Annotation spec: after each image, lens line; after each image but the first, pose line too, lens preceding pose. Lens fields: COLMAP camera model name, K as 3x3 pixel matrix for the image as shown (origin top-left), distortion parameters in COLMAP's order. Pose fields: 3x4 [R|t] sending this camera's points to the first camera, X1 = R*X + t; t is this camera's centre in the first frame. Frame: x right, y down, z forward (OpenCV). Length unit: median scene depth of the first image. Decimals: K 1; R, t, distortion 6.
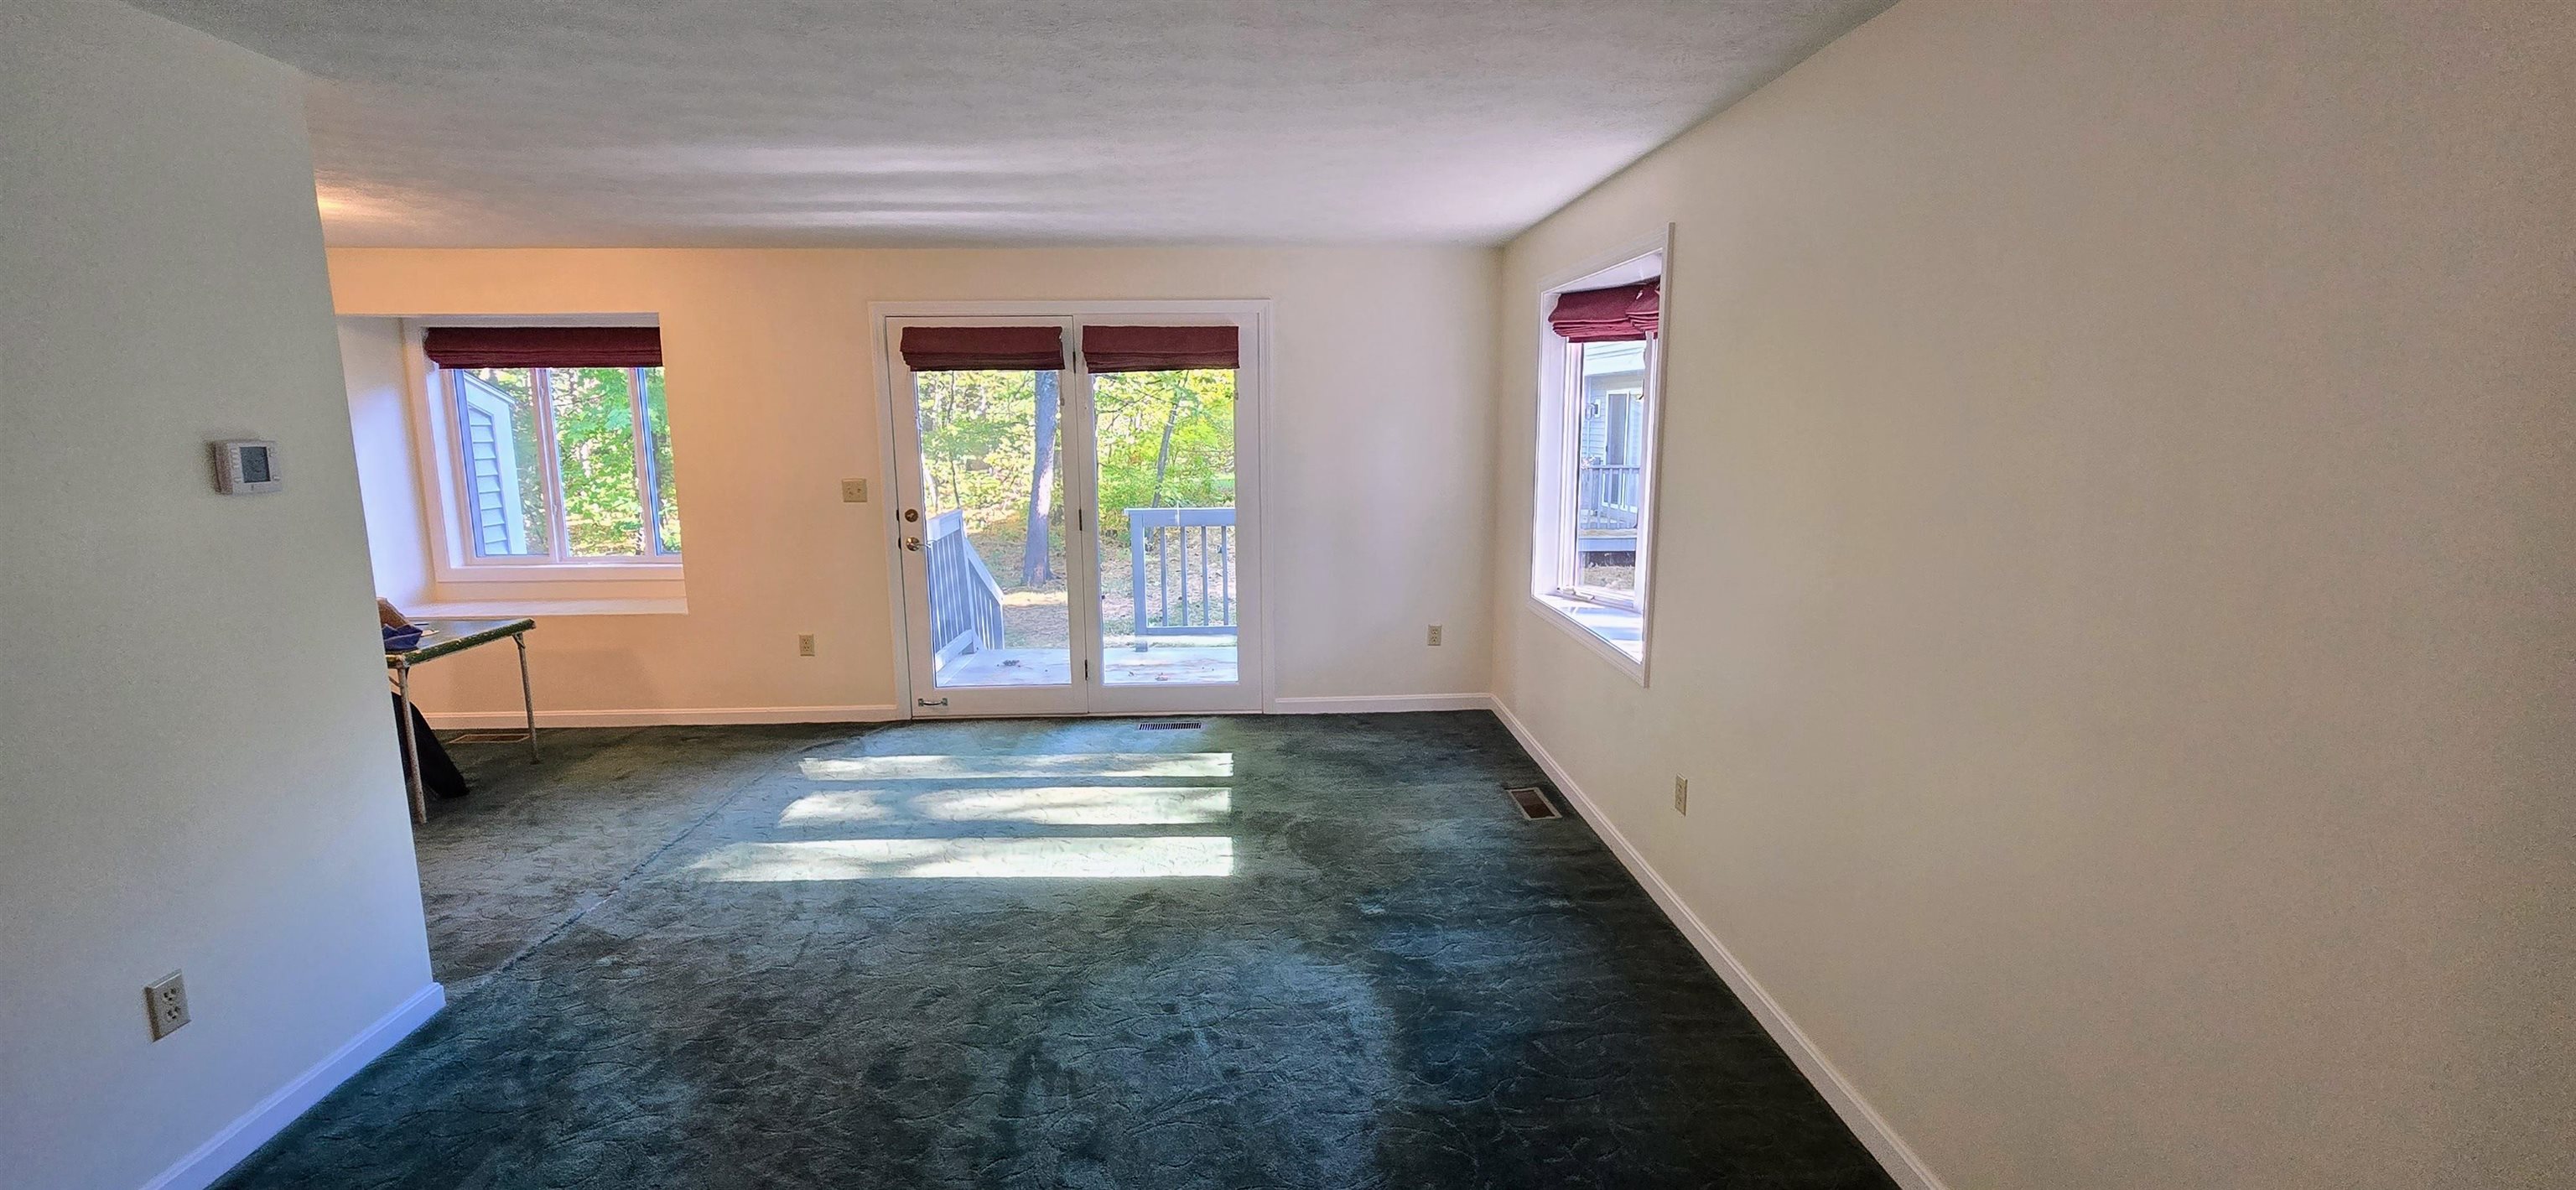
lens RADIAL K [[1035.0, 0, 1288.0], [0, 1035.0, 595.0], [0, 0, 1]] dist [-0.001451, -0.000024]
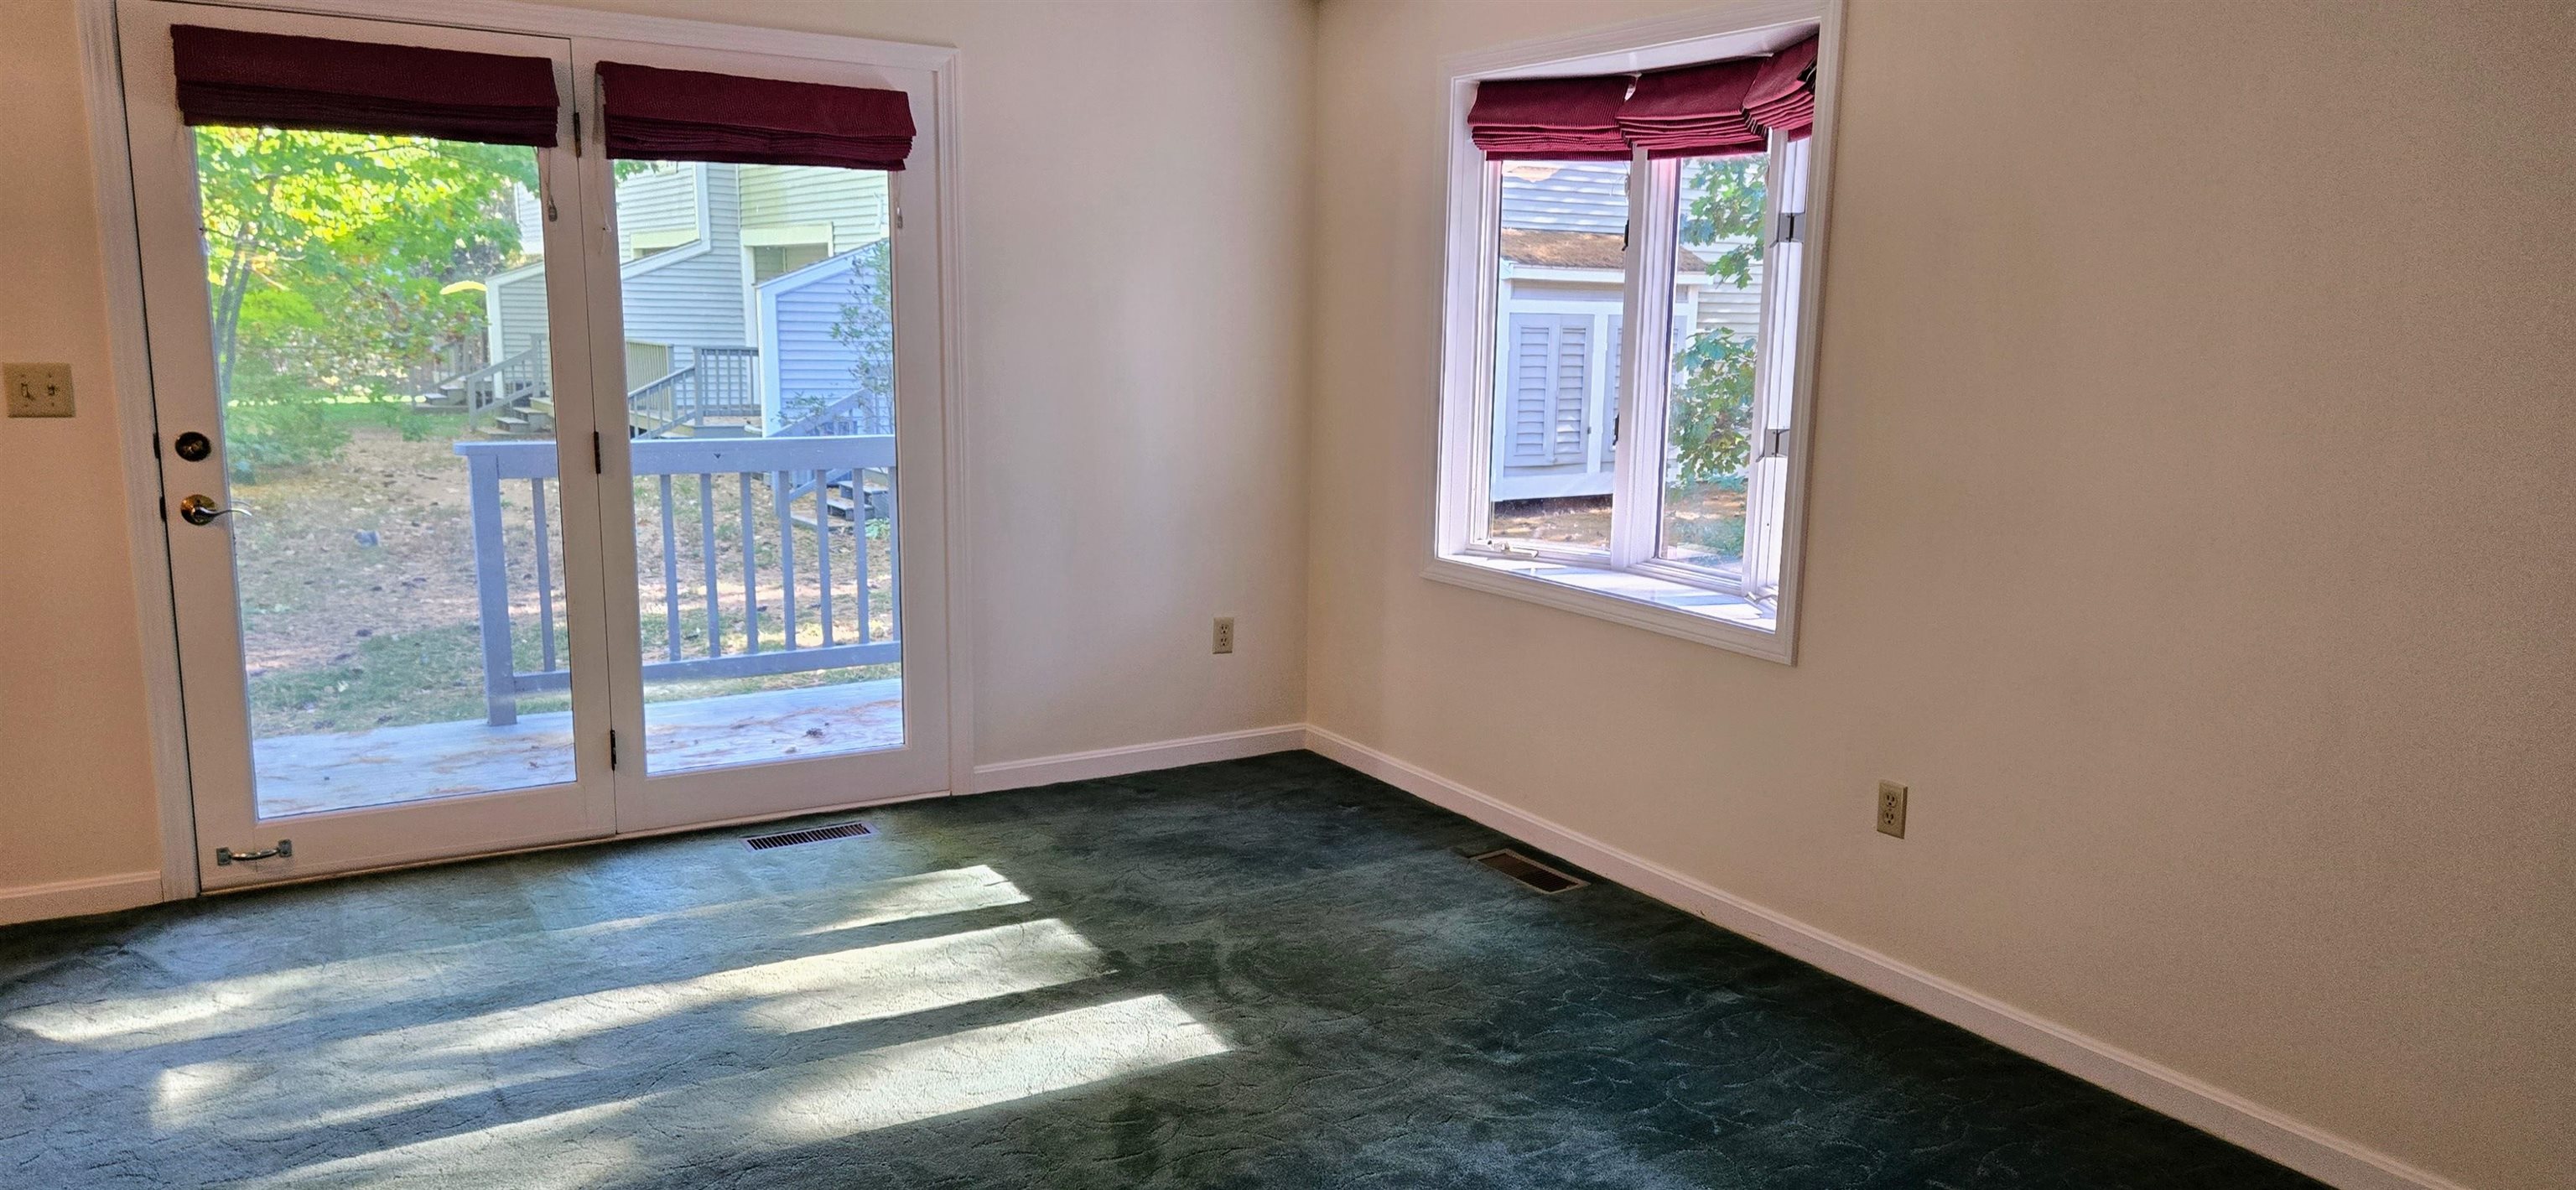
lens RADIAL K [[1701.7, 0, 1295.9], [0, 1701.7, 626.6], [0, 0, 1]] dist [0.088310, -0.081049]
pose [[0.878182, -0.063184, 0.474135, -0.315750], [0.056945, 0.997998, 0.027521, 0.008699], [-0.474924, 0.002831, 0.880022, 0.103347]]
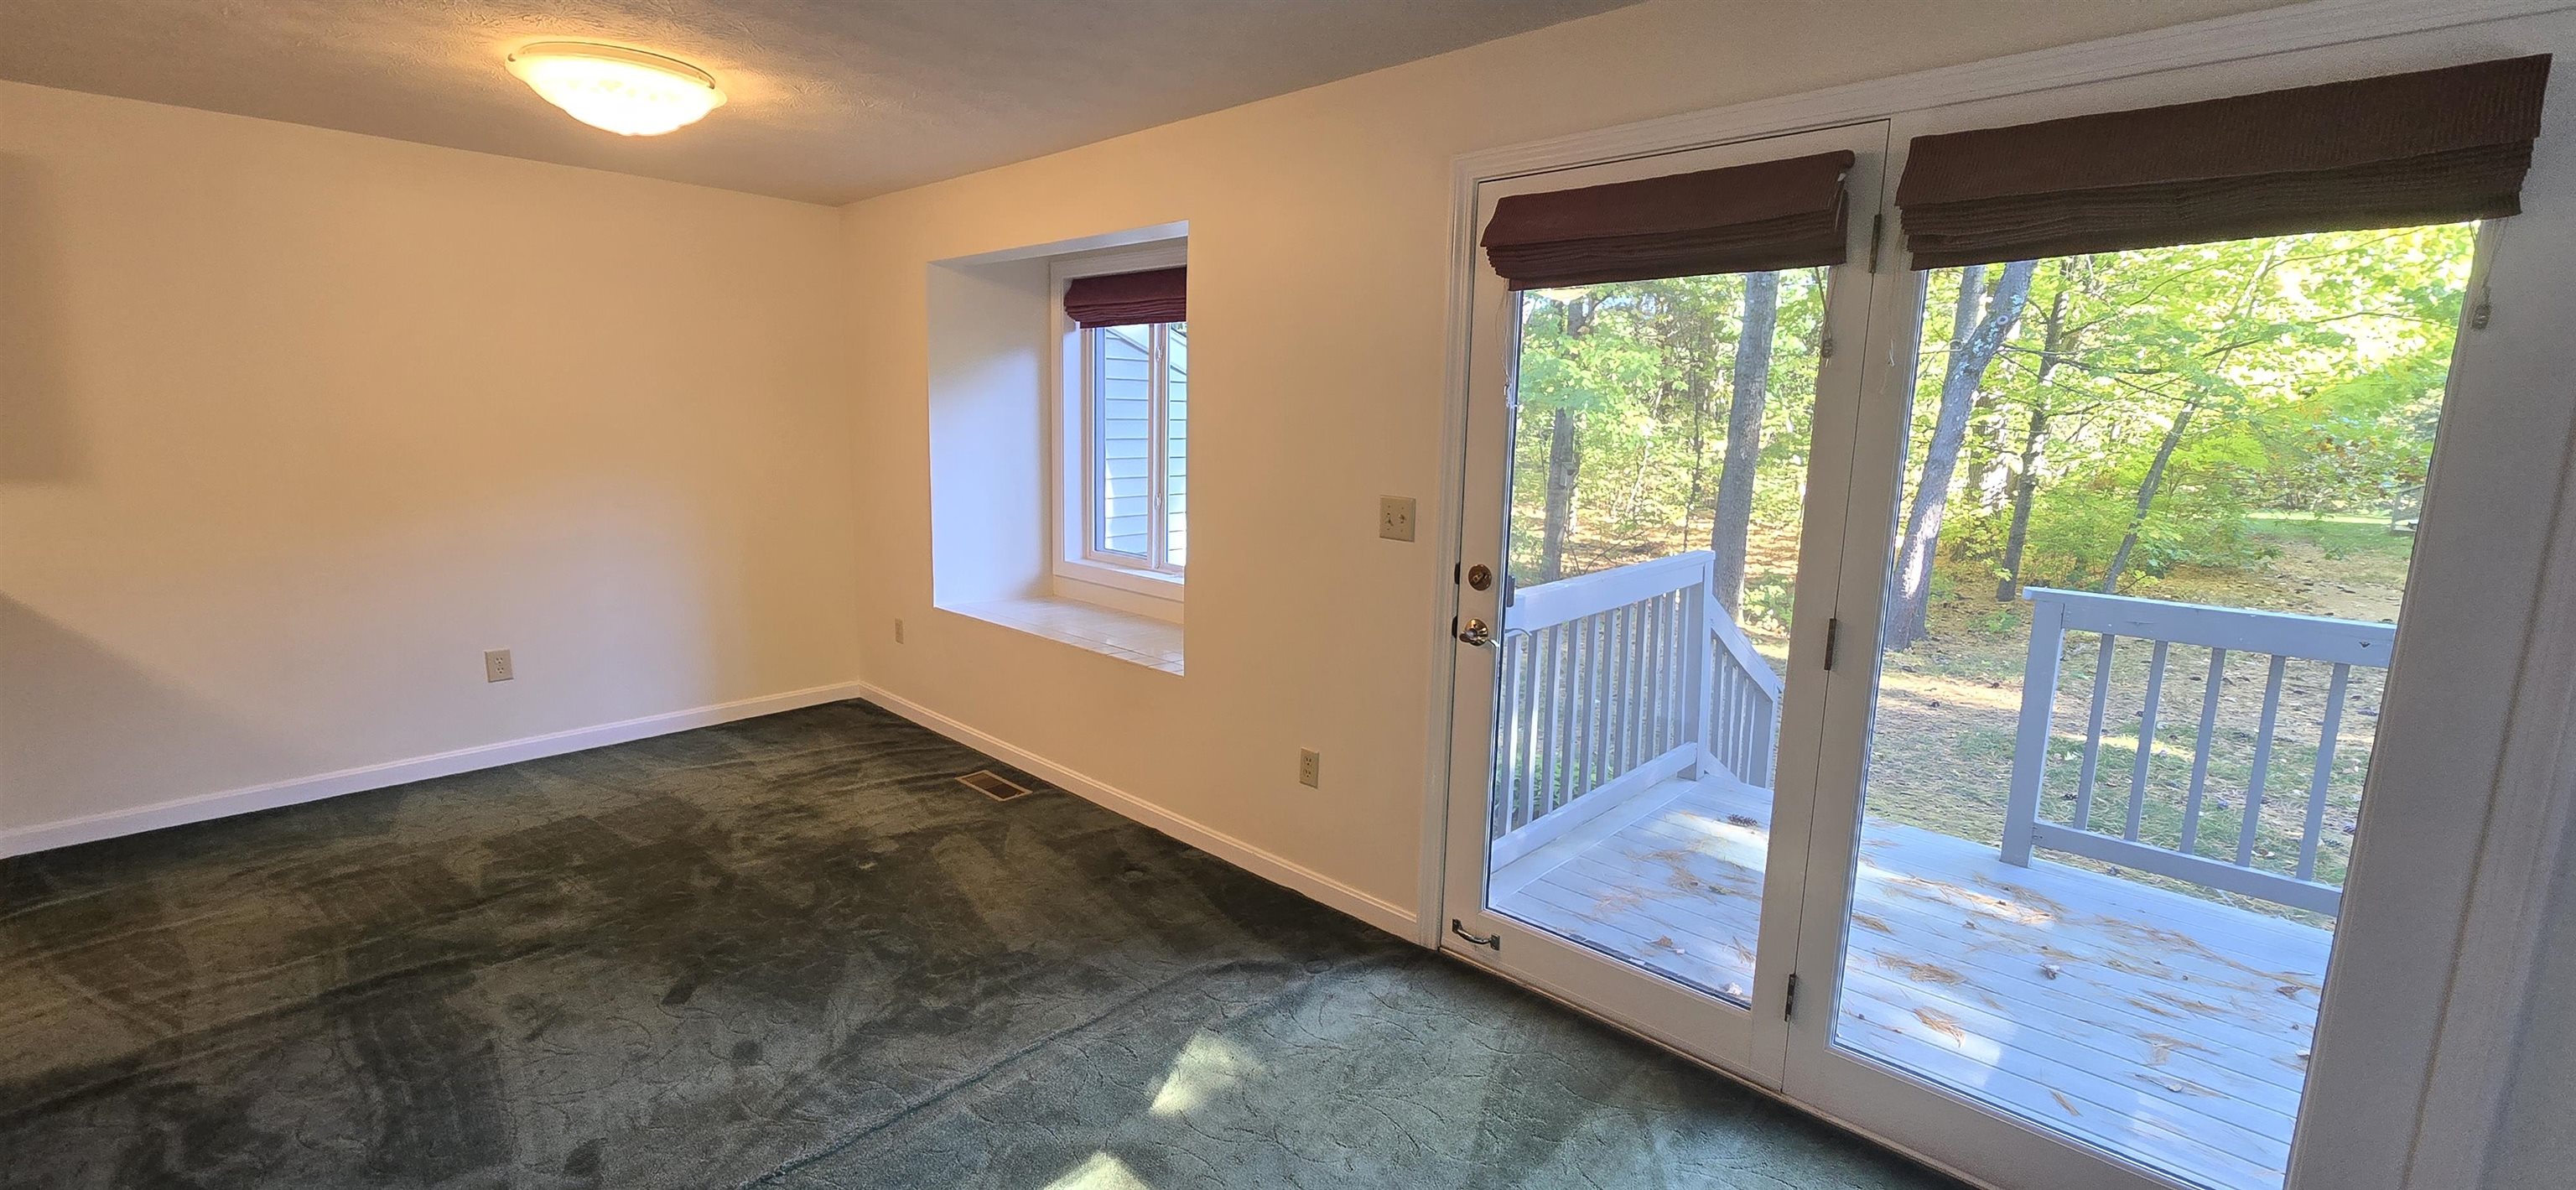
lens RADIAL K [[1063.2, 0, 1285.3], [0, 1063.2, 601.3], [0, 0, 1]] dist [-0.000129, 0.000269]
pose [[0.692991, 0.148067, -0.705578, -0.060847], [-0.146664, 0.987171, 0.063113, -0.087014], [0.705871, 0.059746, 0.705817, 0.581458]]
